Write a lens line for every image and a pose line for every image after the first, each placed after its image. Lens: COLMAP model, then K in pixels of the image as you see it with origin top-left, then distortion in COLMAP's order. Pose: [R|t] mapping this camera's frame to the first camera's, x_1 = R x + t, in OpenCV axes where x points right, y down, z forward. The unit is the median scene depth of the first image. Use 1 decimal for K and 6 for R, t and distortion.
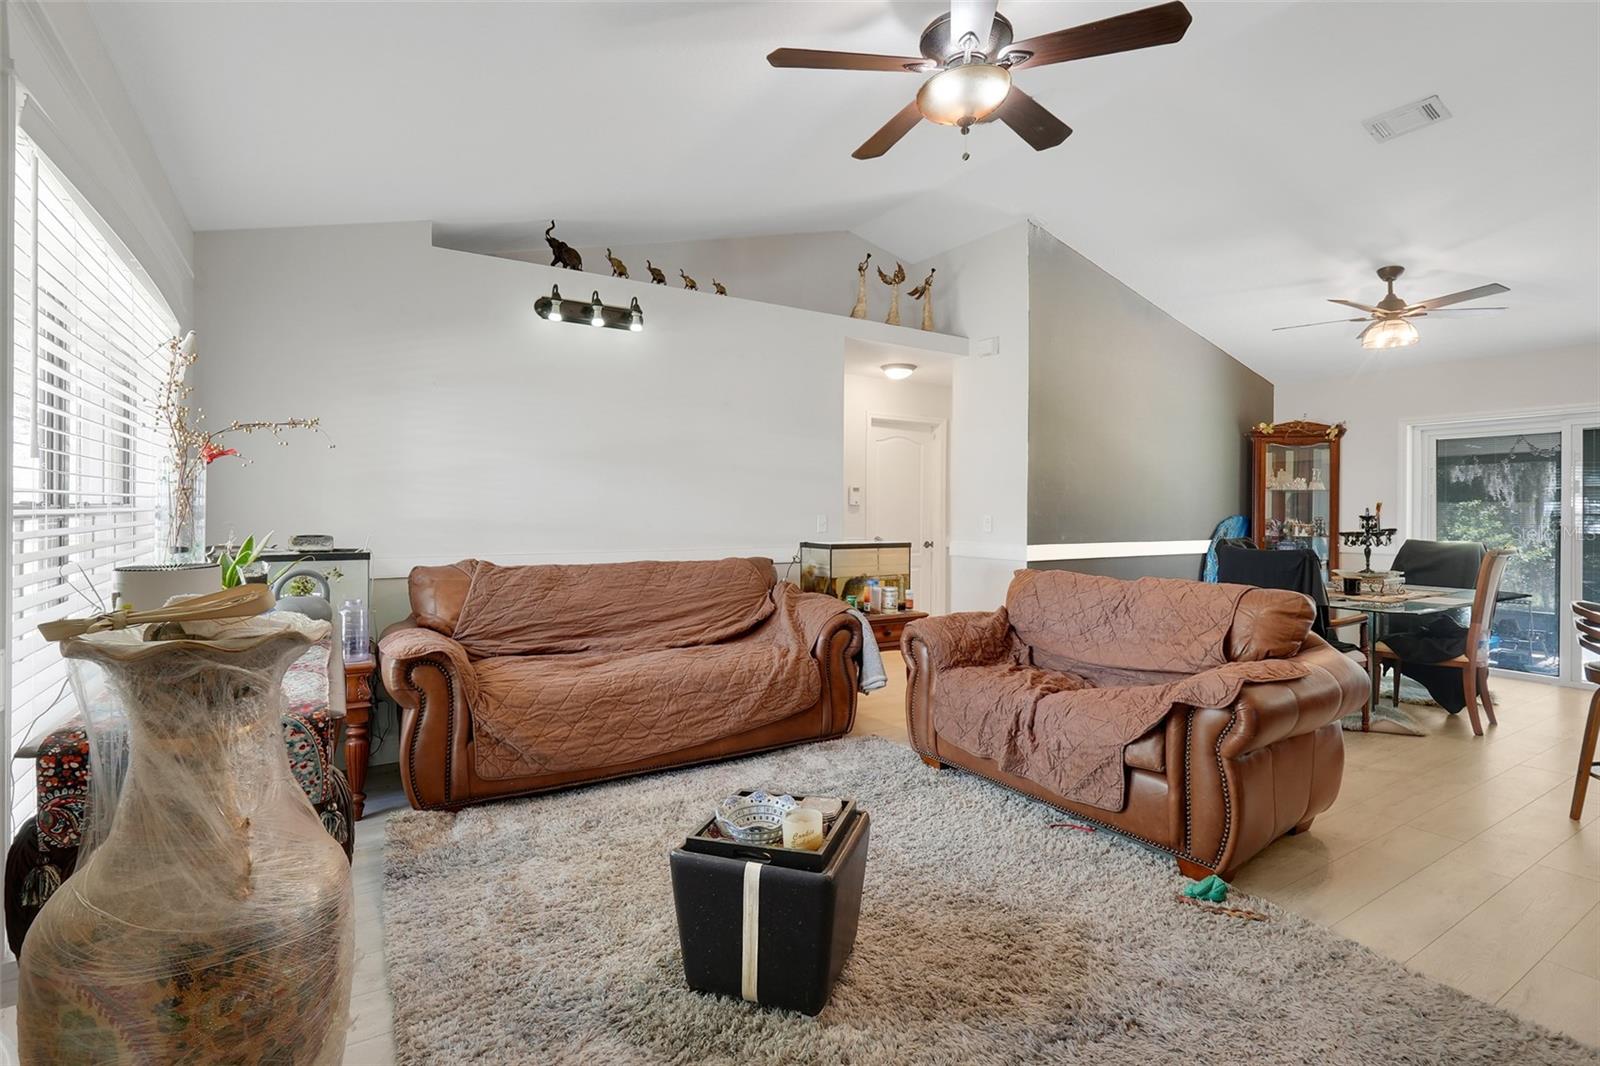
lens RADIAL K [[741.3, 0, 797.3], [0, 741.3, 508.8], [0, 0, 1]] dist [0.000734, 0.000469]
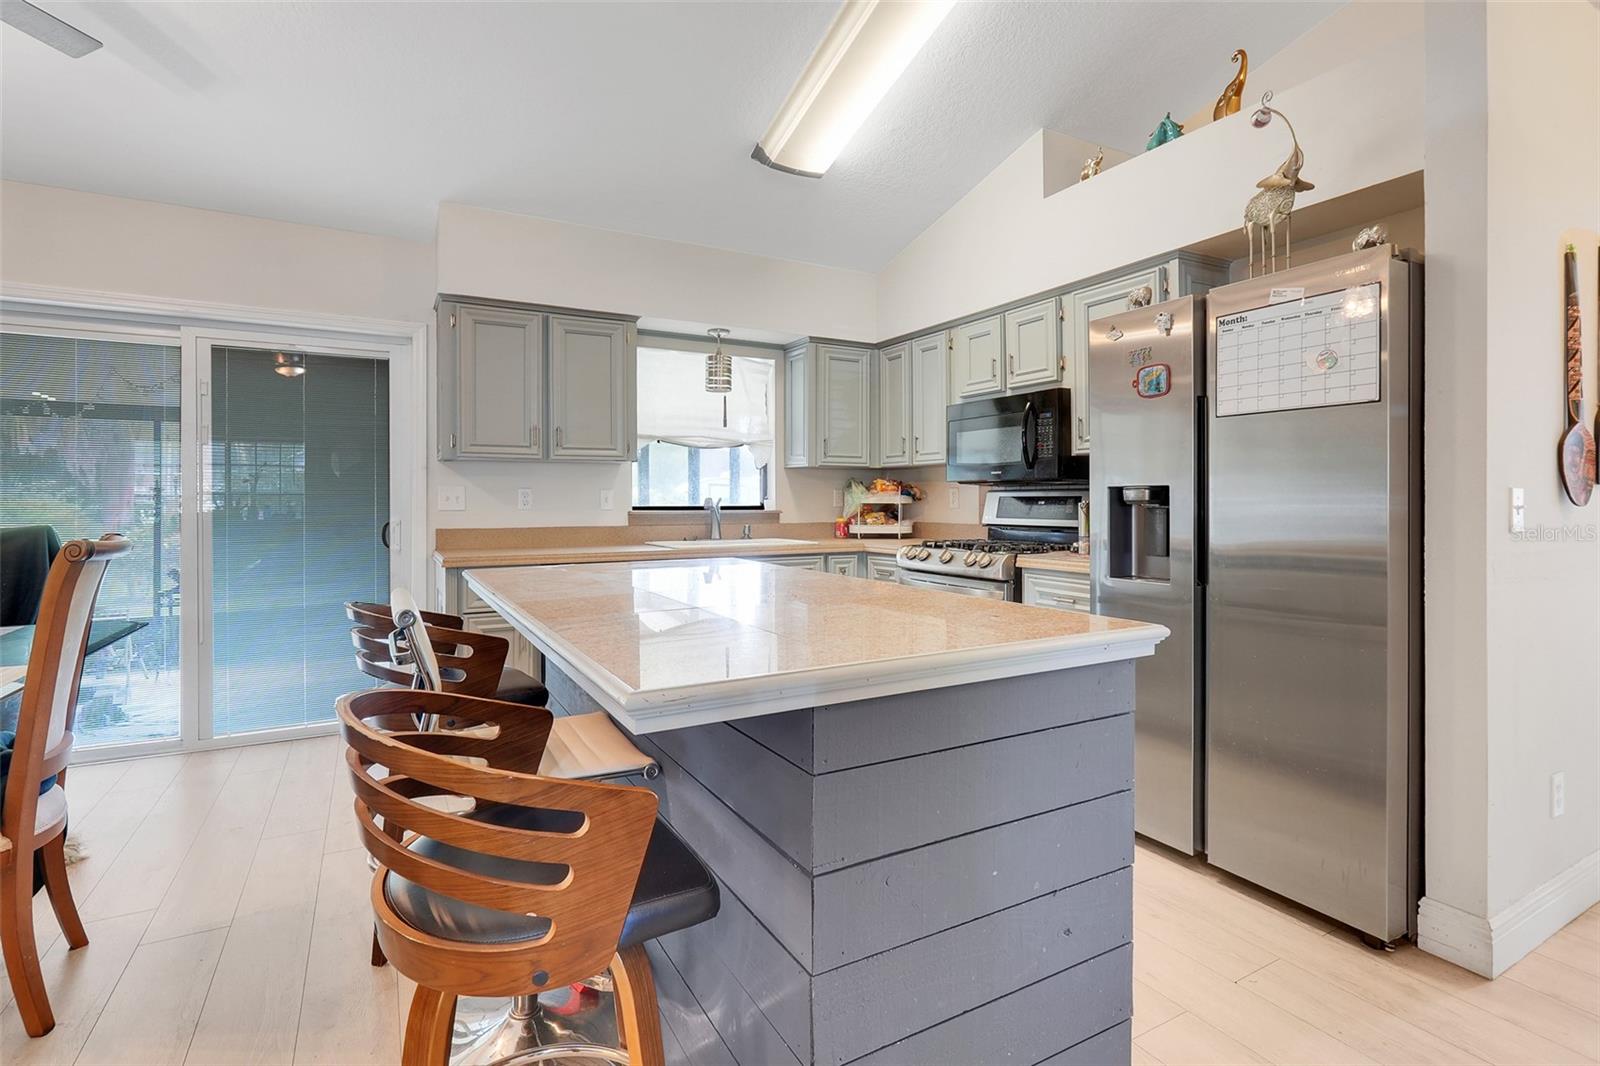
lens RADIAL K [[770.9, 0, 798.4], [0, 770.9, 506.2], [0, 0, 1]] dist [0.002915, 0.001507]
pose [[0.063122, -0.014343, 0.997903, 0.349942], [-0.004583, 0.999882, 0.014662, 0.016815], [-0.997995, -0.005498, 0.063049, 0.374894]]
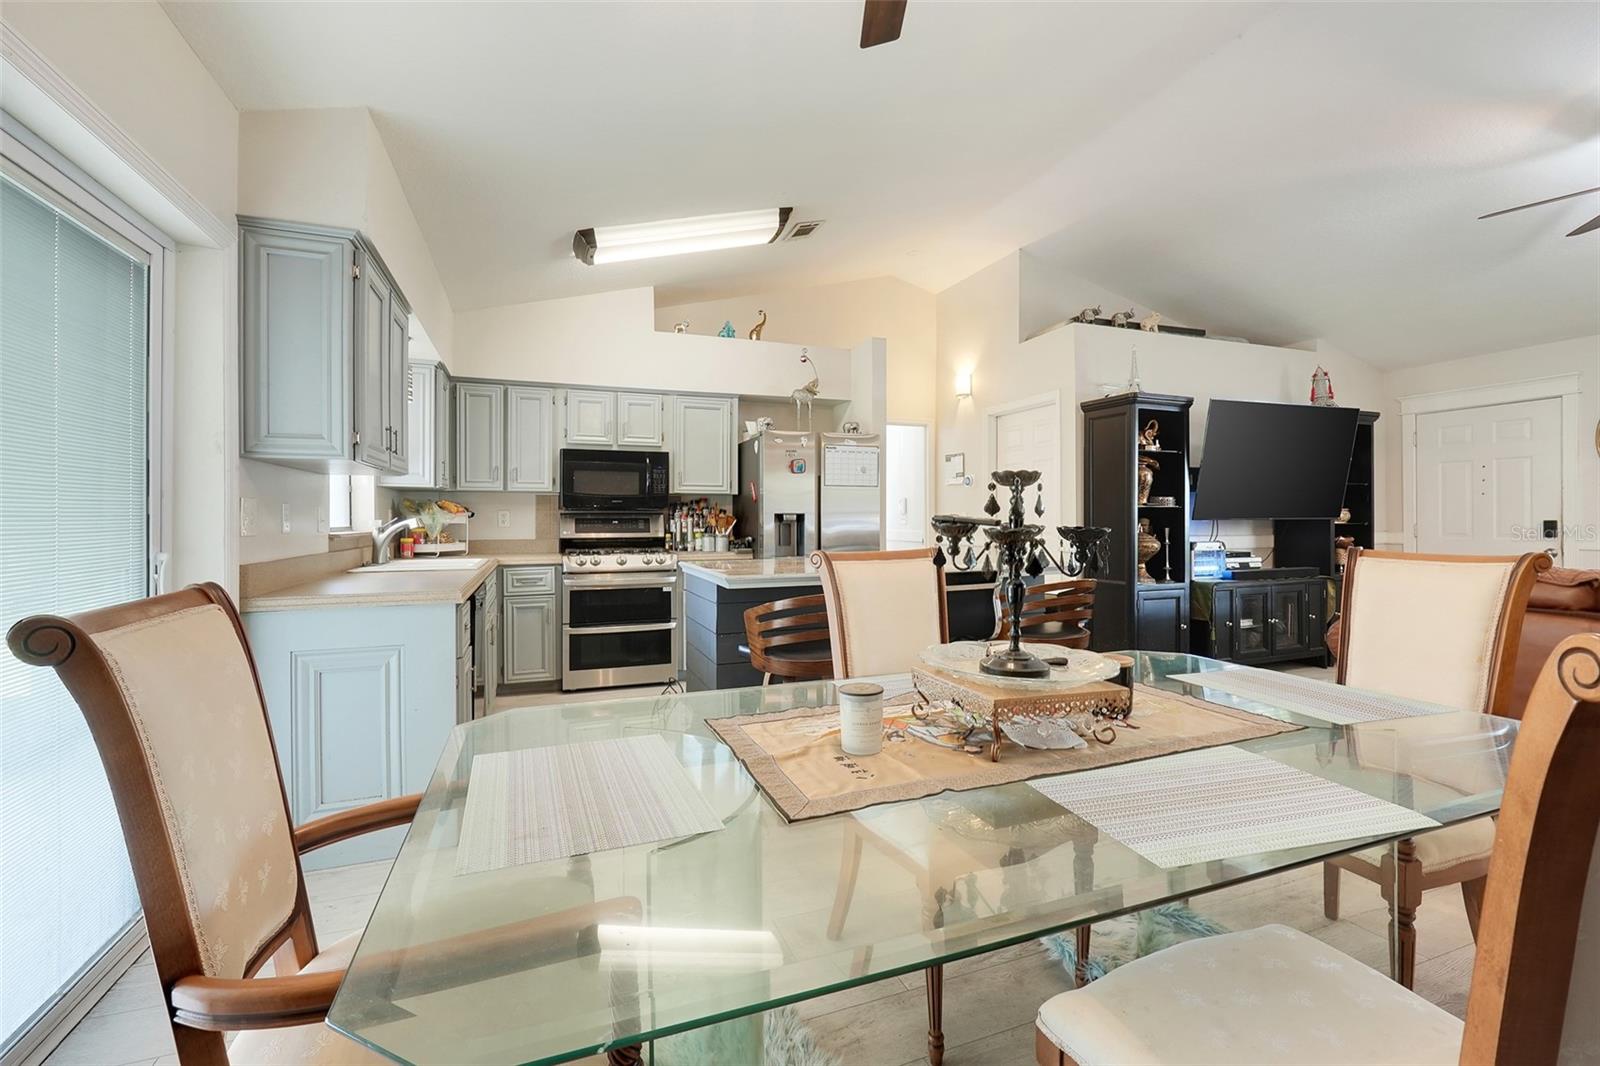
lens RADIAL K [[741.3, 0, 797.3], [0, 741.3, 508.8], [0, 0, 1]] dist [0.000734, 0.000469]
pose [[-0.983305, -0.002345, 0.181952, 0.602580], [-0.005122, 0.999877, -0.014796, 0.018730], [-0.181895, -0.015481, -0.983196, 1.048987]]
